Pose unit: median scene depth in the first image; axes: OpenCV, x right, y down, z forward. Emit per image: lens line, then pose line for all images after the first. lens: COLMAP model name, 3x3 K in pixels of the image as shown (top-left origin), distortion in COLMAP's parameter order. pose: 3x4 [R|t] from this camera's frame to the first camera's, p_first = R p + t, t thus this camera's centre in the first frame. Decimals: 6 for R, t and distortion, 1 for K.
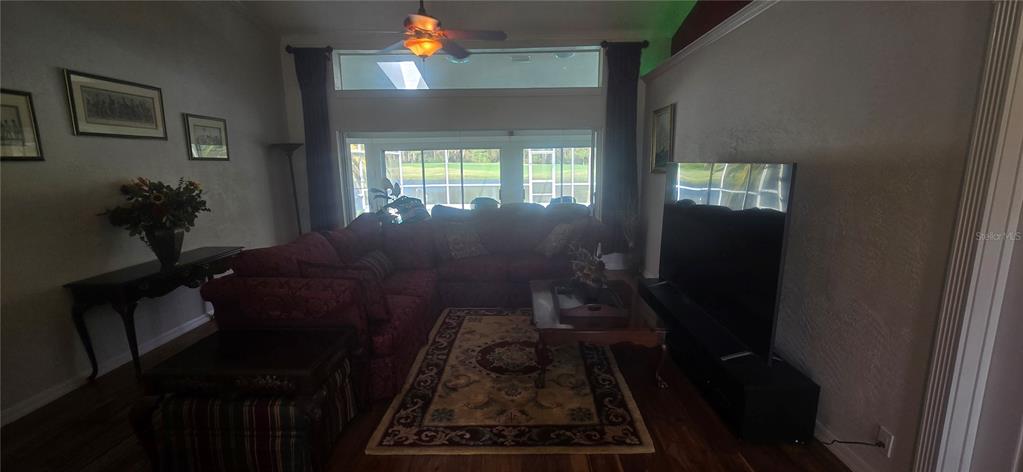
lens RADIAL K [[409.9, 0, 506.9], [0, 409.9, 237.2], [0, 0, 1]] dist [-0.000782, -0.000063]
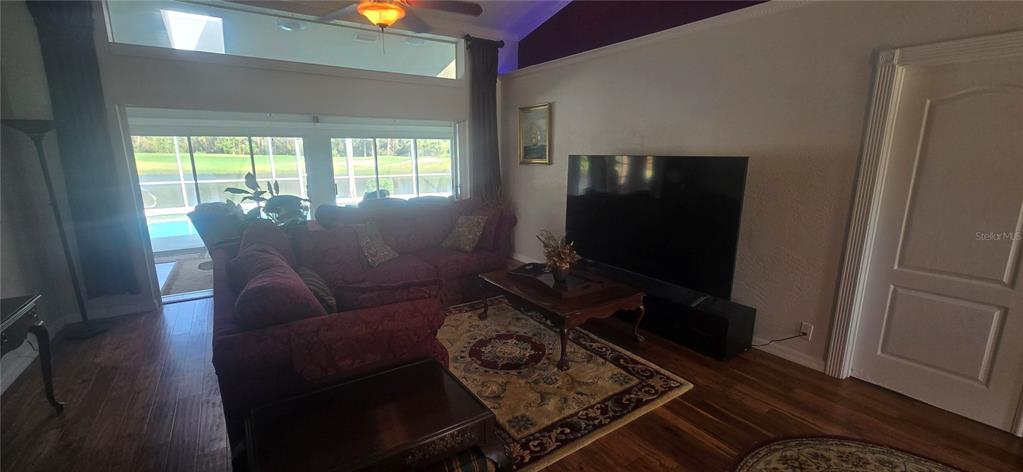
lens RADIAL K [[409.9, 0, 506.9], [0, 409.9, 237.2], [0, 0, 1]] dist [-0.000782, -0.000063]
pose [[0.827952, -0.103782, 0.551113, -0.513682], [0.093026, 0.994529, 0.047528, -0.030001], [-0.553030, 0.011917, 0.833076, 0.177910]]
